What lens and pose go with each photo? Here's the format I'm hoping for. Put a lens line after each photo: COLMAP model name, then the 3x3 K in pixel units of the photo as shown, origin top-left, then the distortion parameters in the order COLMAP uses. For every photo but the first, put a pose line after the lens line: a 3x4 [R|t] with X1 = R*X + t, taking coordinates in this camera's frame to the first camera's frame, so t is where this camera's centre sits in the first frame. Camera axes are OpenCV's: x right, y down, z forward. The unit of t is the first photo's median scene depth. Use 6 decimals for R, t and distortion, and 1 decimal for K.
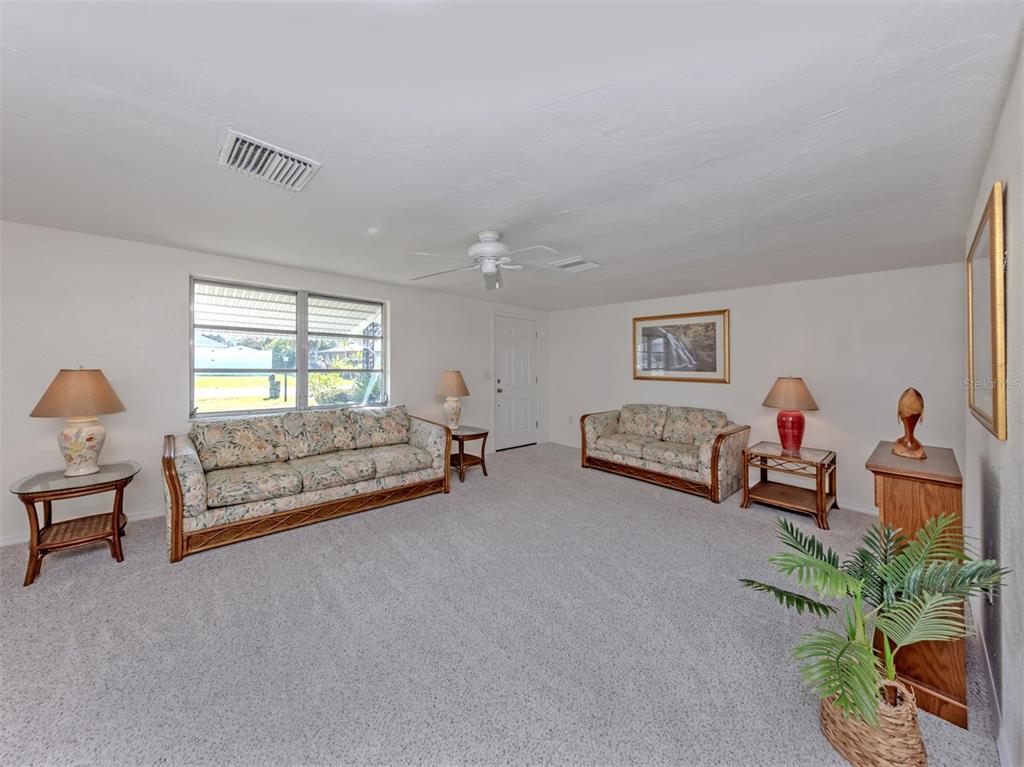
lens RADIAL K [[378.9, 0, 499.0], [0, 378.9, 379.8], [0, 0, 1]] dist [0.000035, -0.000017]
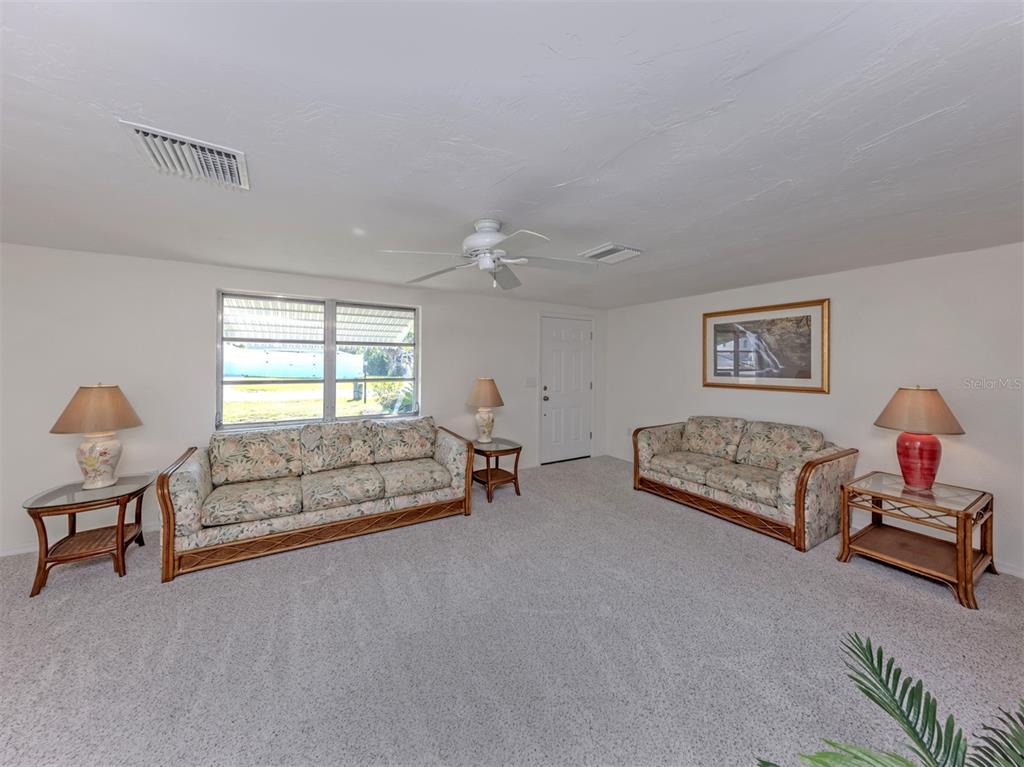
lens RADIAL K [[376.8, 0, 512.0], [0, 376.8, 383.5], [0, 0, 1]] dist [0.000491, 0.000232]
pose [[0.981166, -0.002145, -0.193155, 0.148175], [0.004686, 0.999908, 0.012702, -0.030023], [0.193110, -0.013368, 0.981086, 0.141546]]
